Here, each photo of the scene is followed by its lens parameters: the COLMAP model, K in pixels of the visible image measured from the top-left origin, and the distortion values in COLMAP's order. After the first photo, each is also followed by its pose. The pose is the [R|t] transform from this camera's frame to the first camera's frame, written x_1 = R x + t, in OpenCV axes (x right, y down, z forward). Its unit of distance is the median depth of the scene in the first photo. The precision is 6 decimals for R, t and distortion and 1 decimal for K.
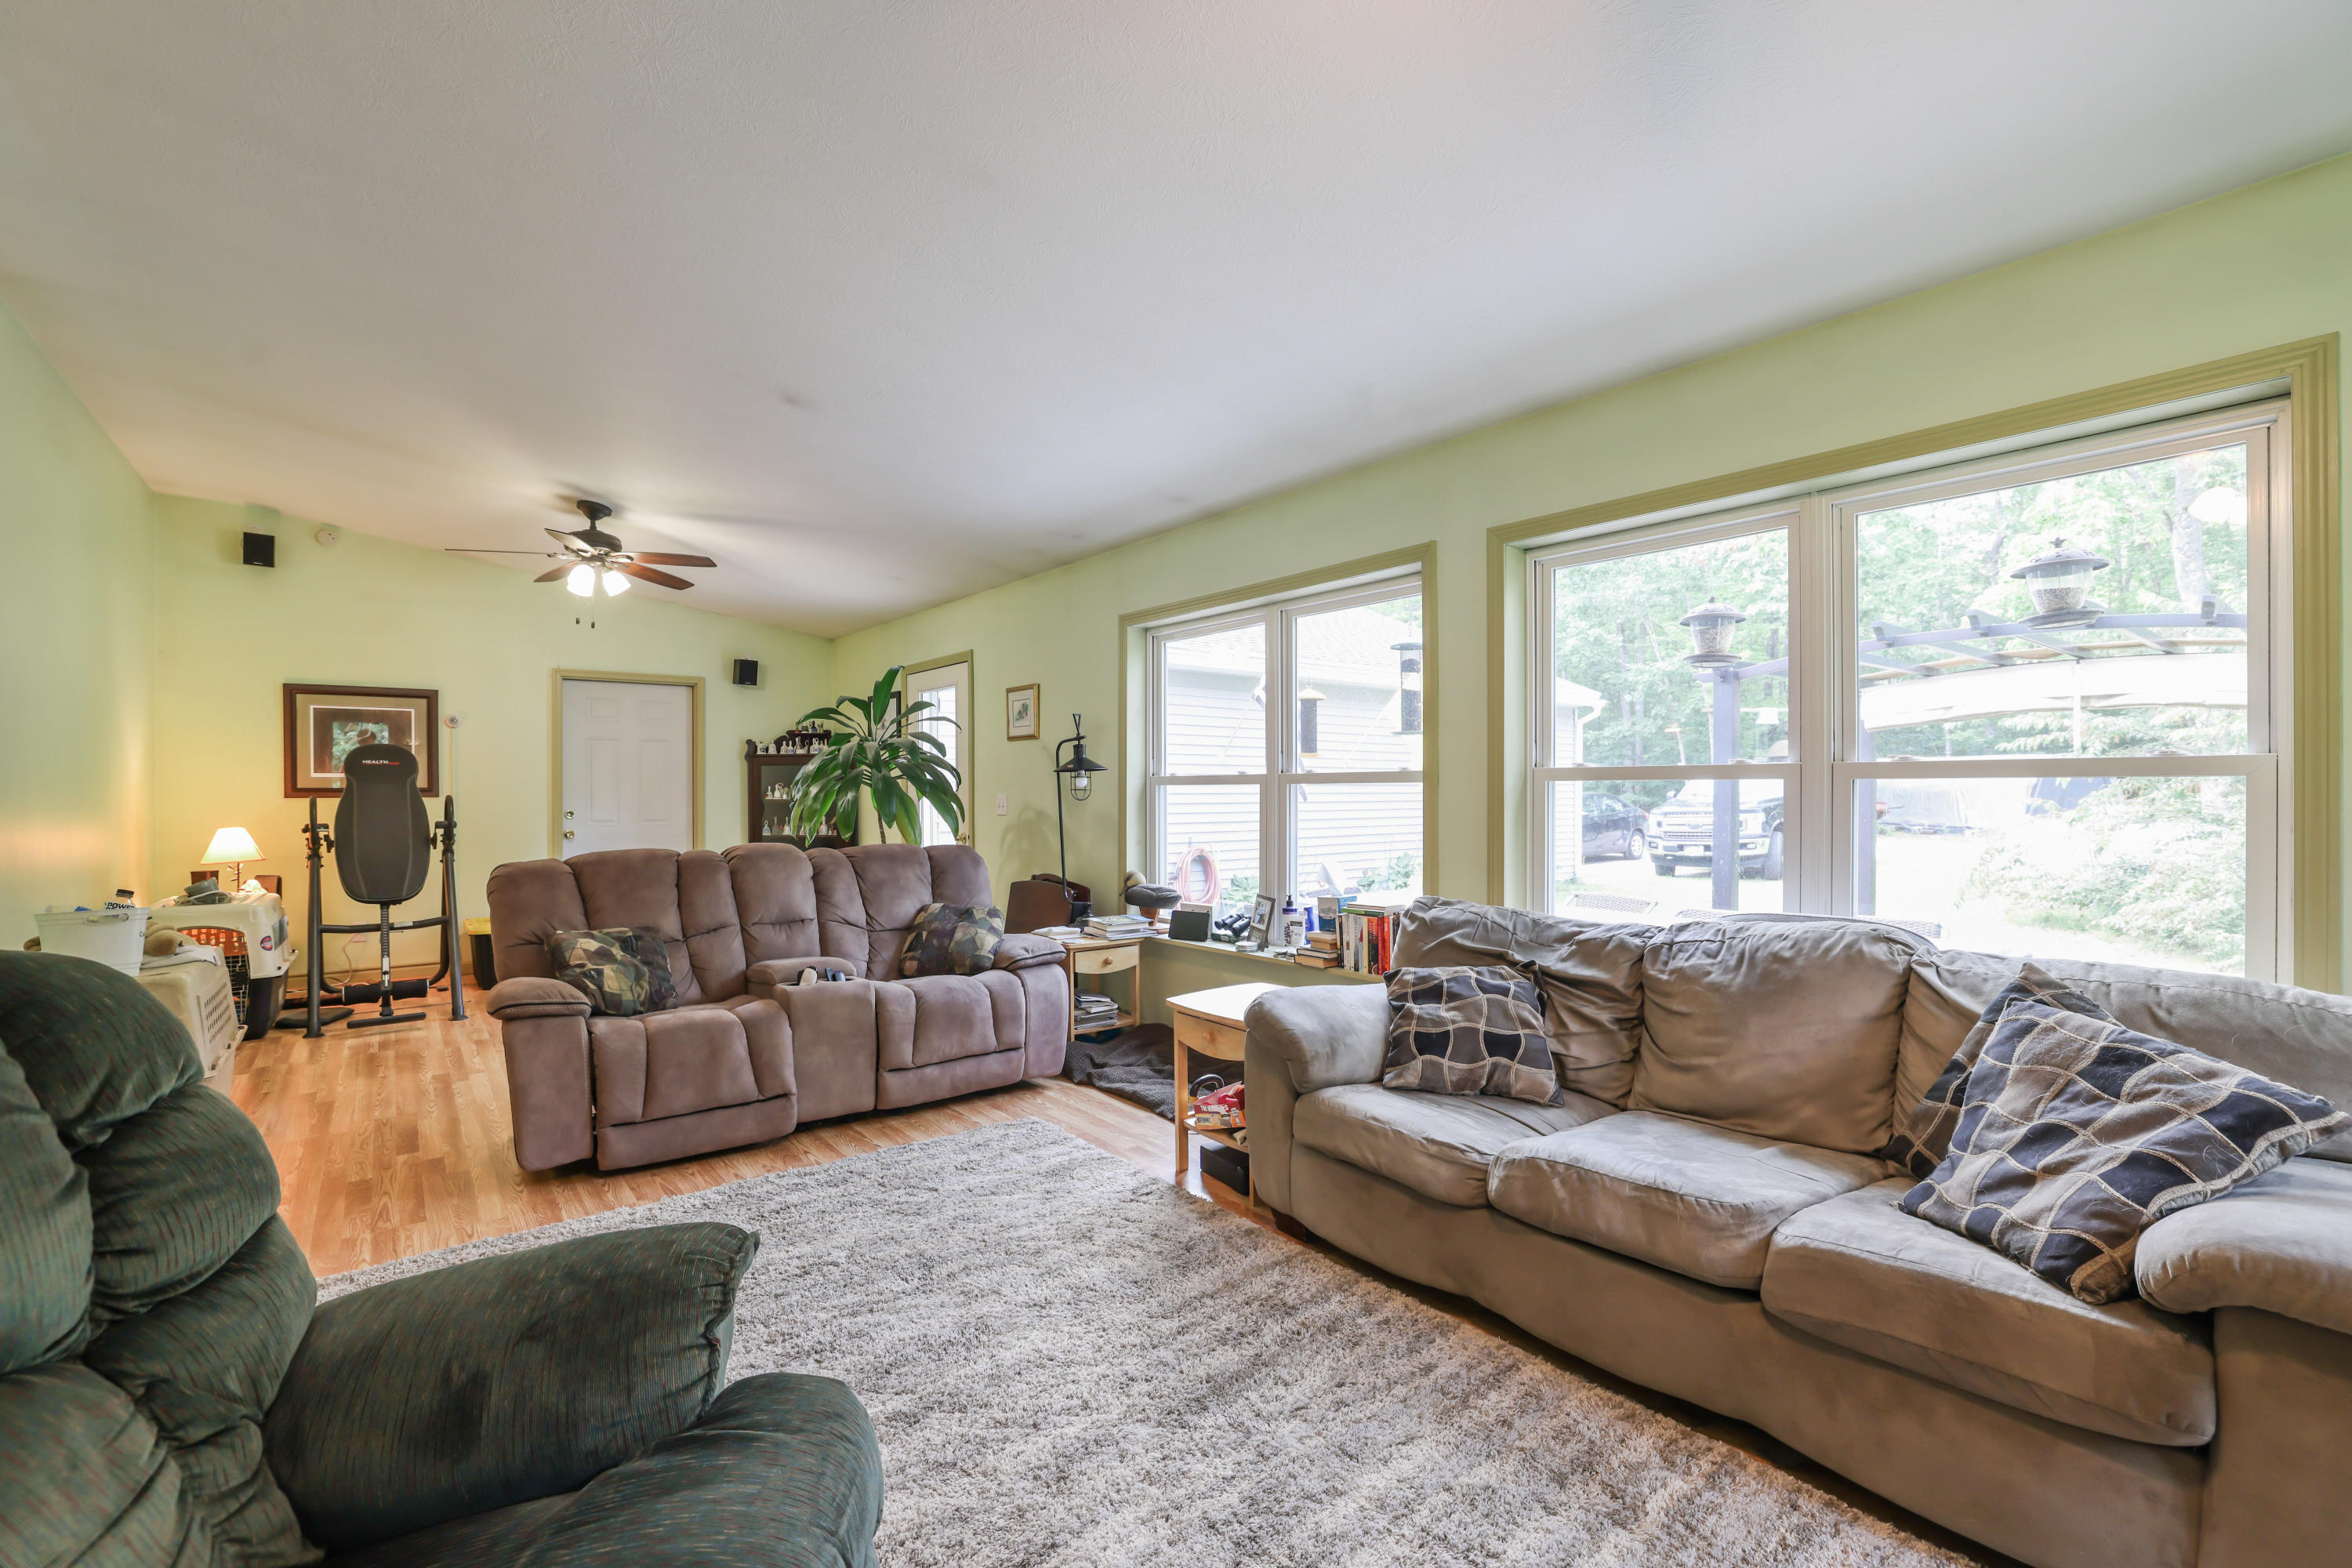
lens RADIAL K [[1016.6, 0, 1169.8], [0, 1016.6, 792.2], [0, 0, 1]] dist [-0.035287, 0.009091]
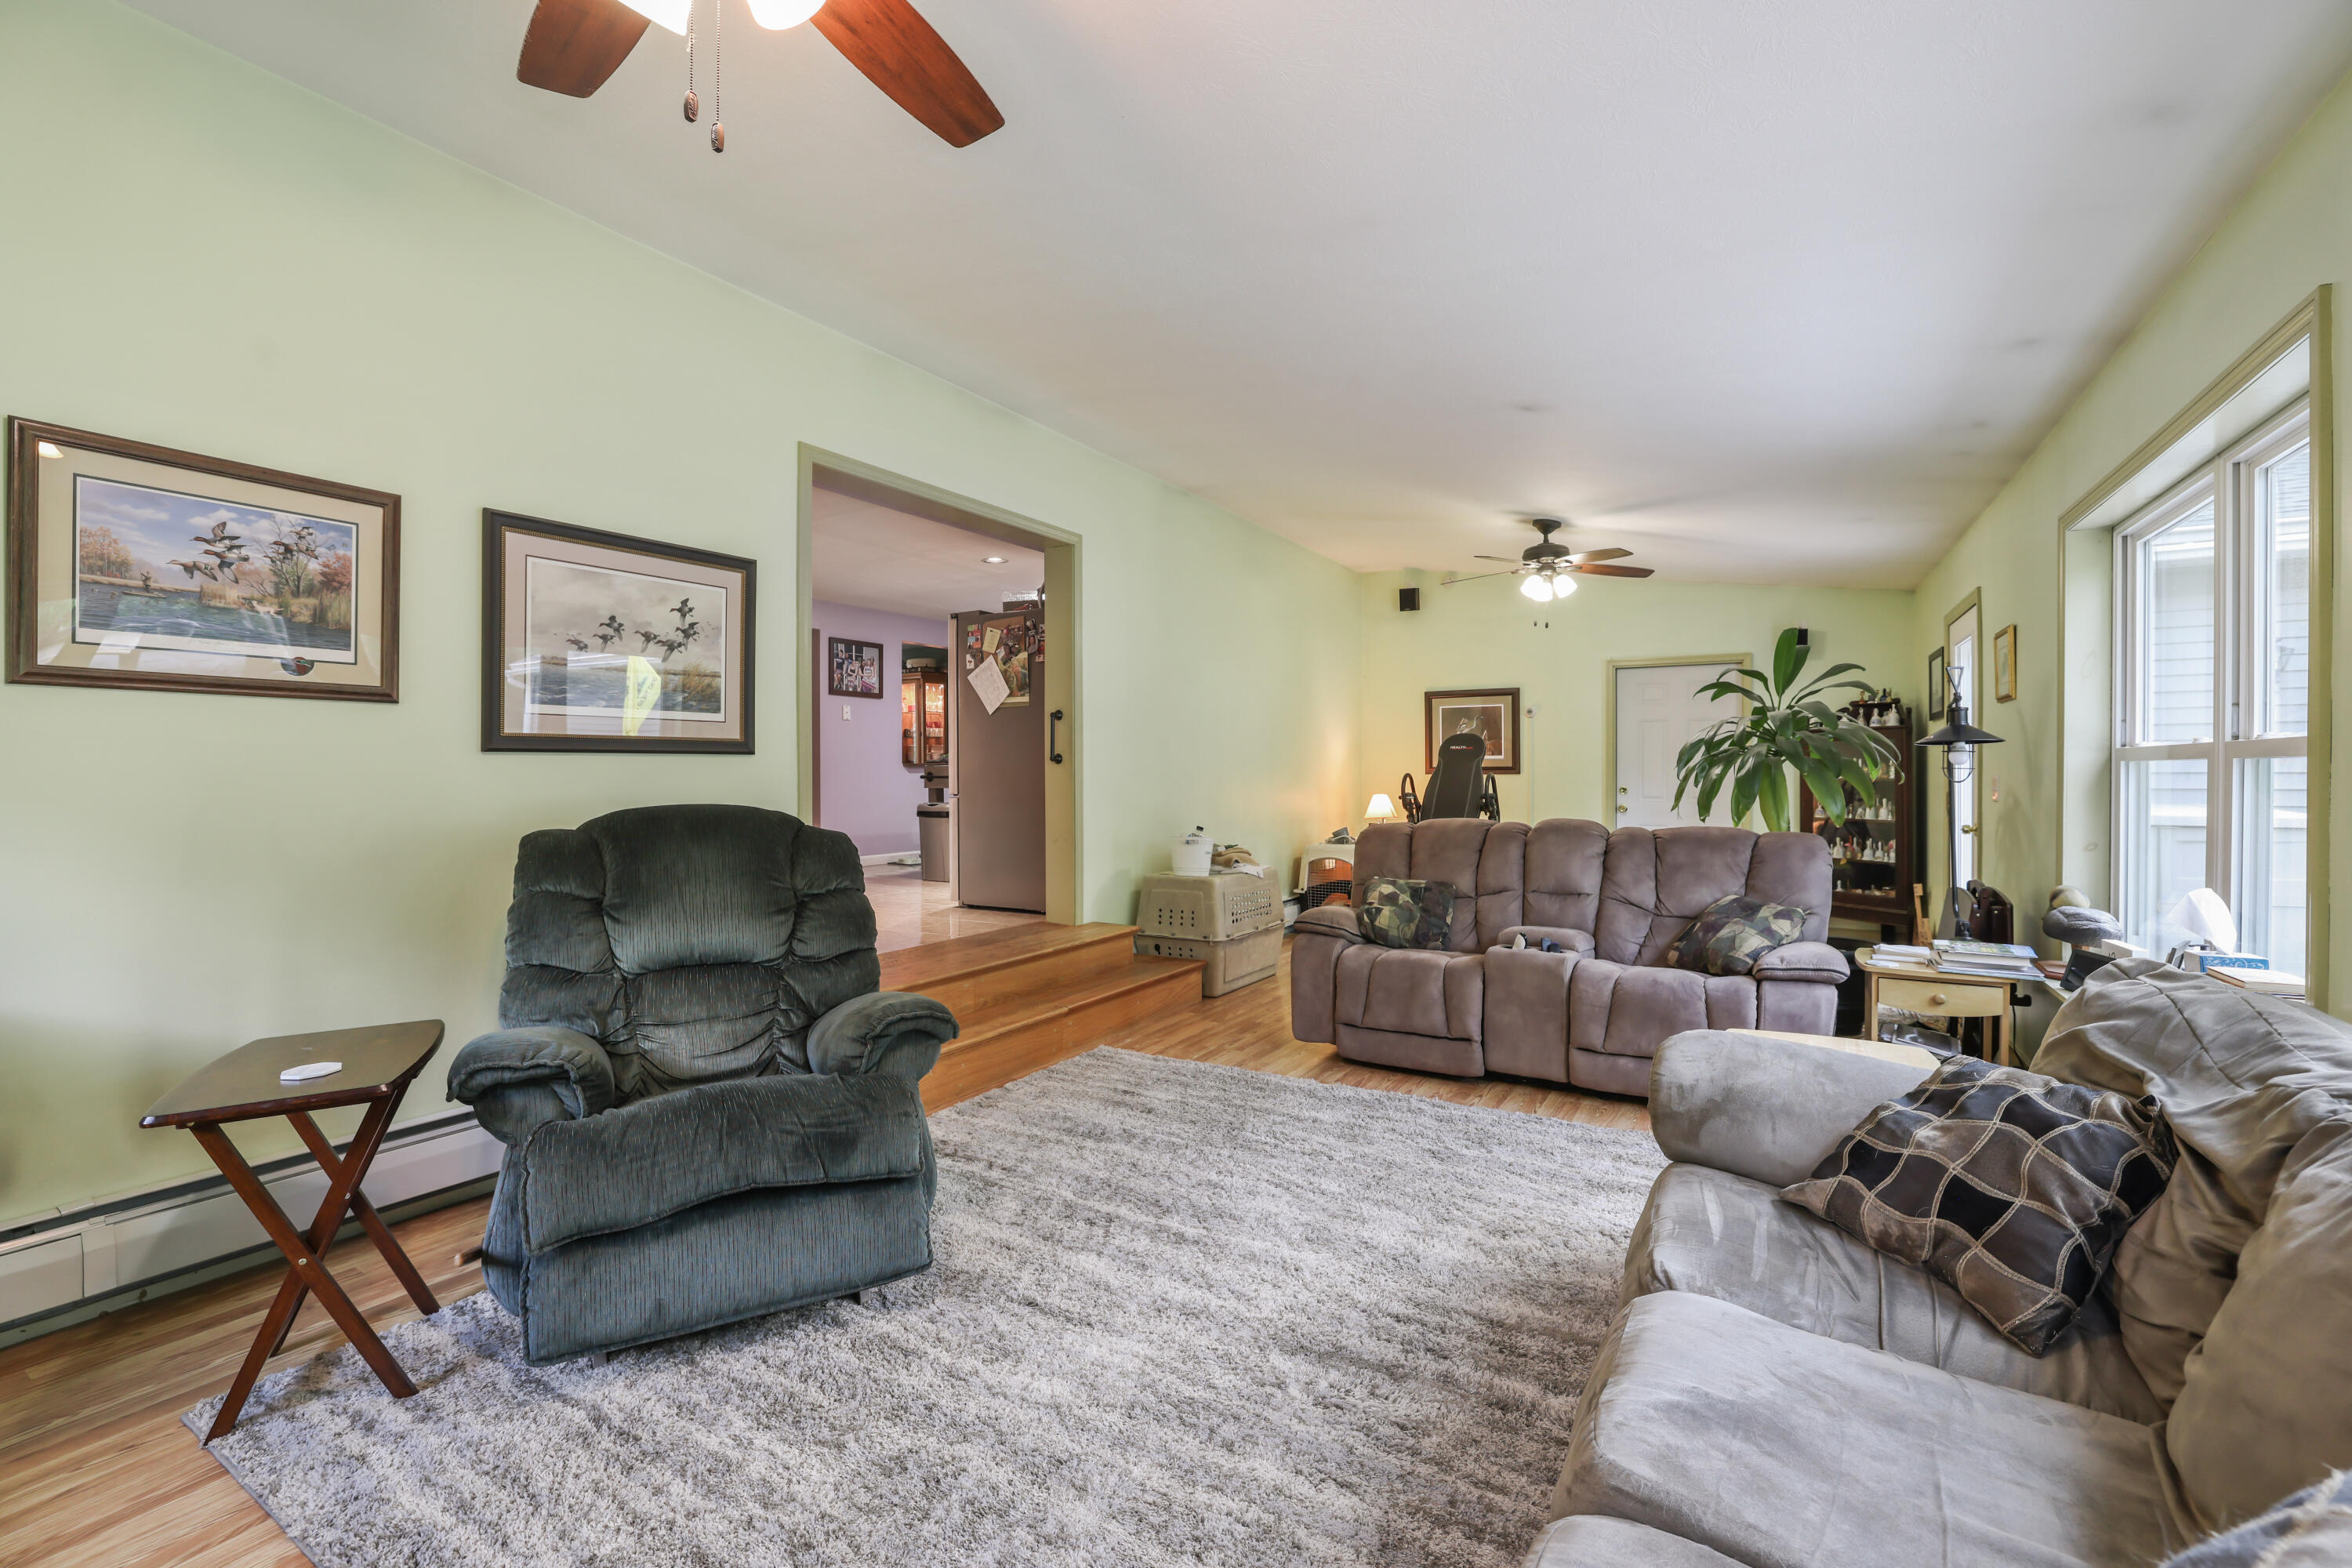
lens RADIAL K [[1016.6, 0, 1166.3], [0, 1016.6, 771.3], [0, 0, 1]] dist [-0.035287, 0.009091]
pose [[0.347202, 0.002299, -0.937787, 0.425274], [0.000331, 0.999997, 0.002574, -0.002513], [0.937790, -0.001204, 0.347200, 0.219270]]
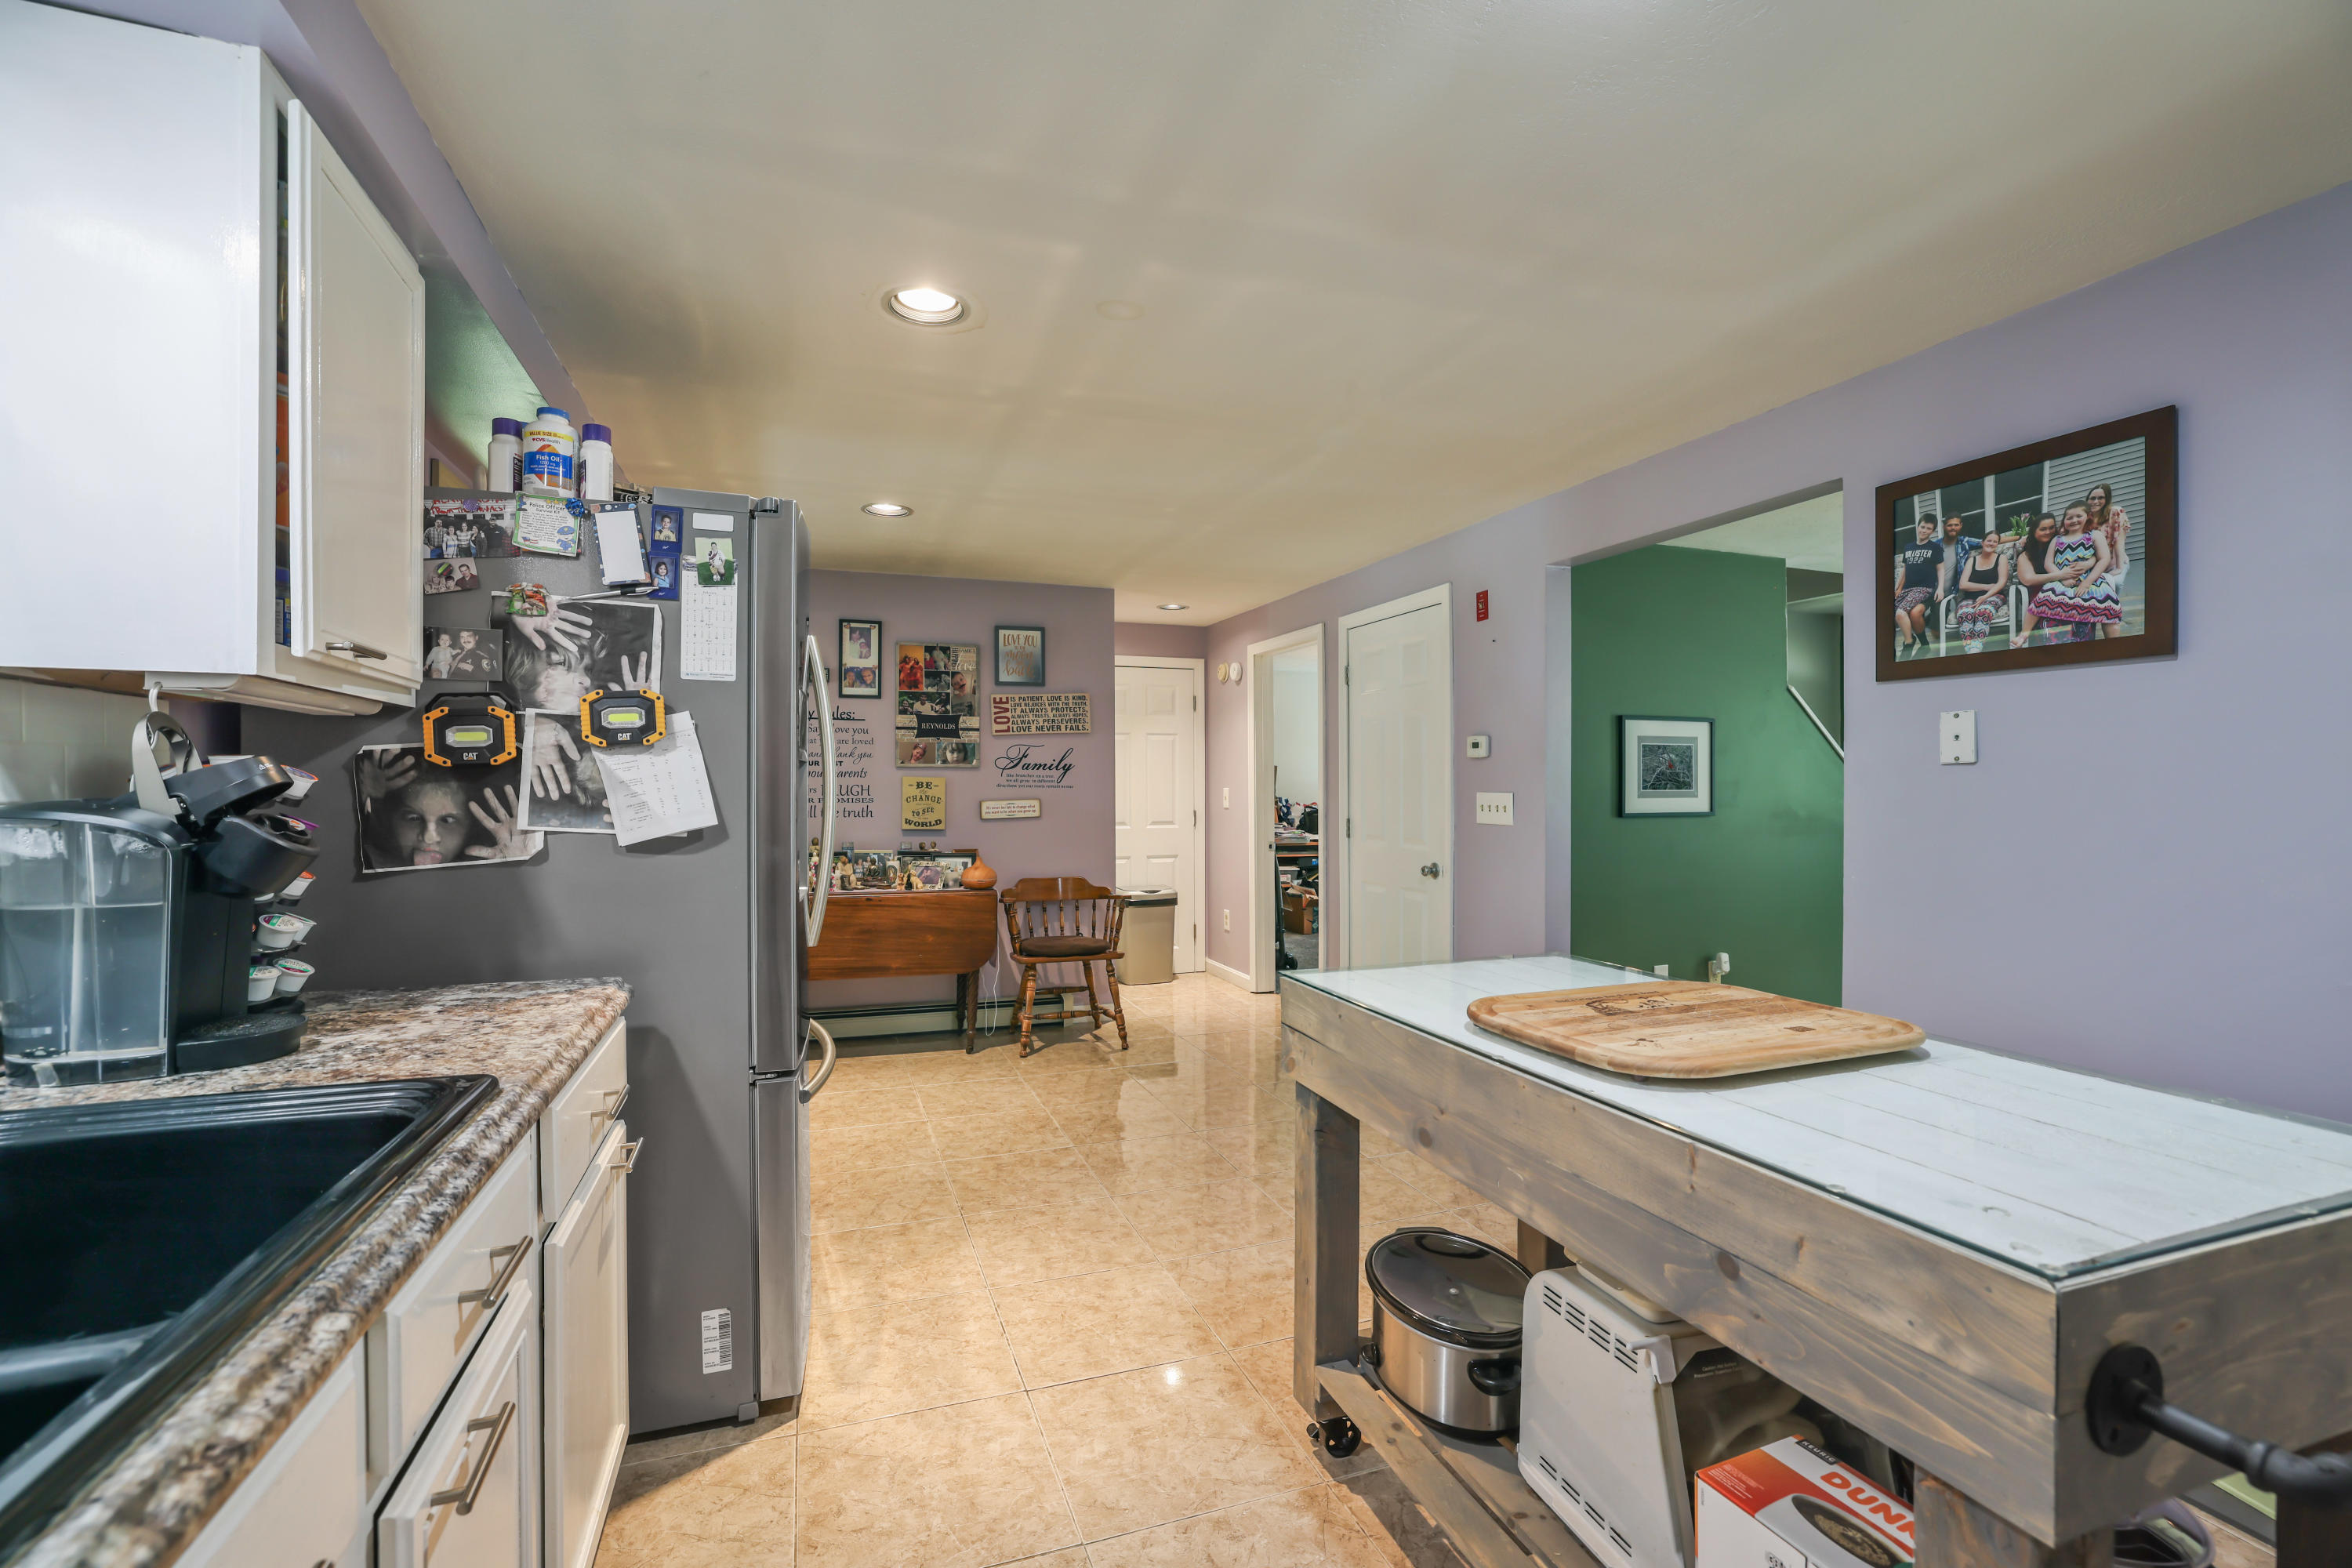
lens RADIAL K [[1016.6, 0, 1164.3], [0, 1016.6, 790.5], [0, 0, 1]] dist [-0.035287, 0.009091]
pose [[-0.949553, 0.005551, 0.313559, -1.338378], [0.006979, 0.999970, 0.003430, -0.085676], [-0.313530, 0.005445, -0.949563, 0.919524]]
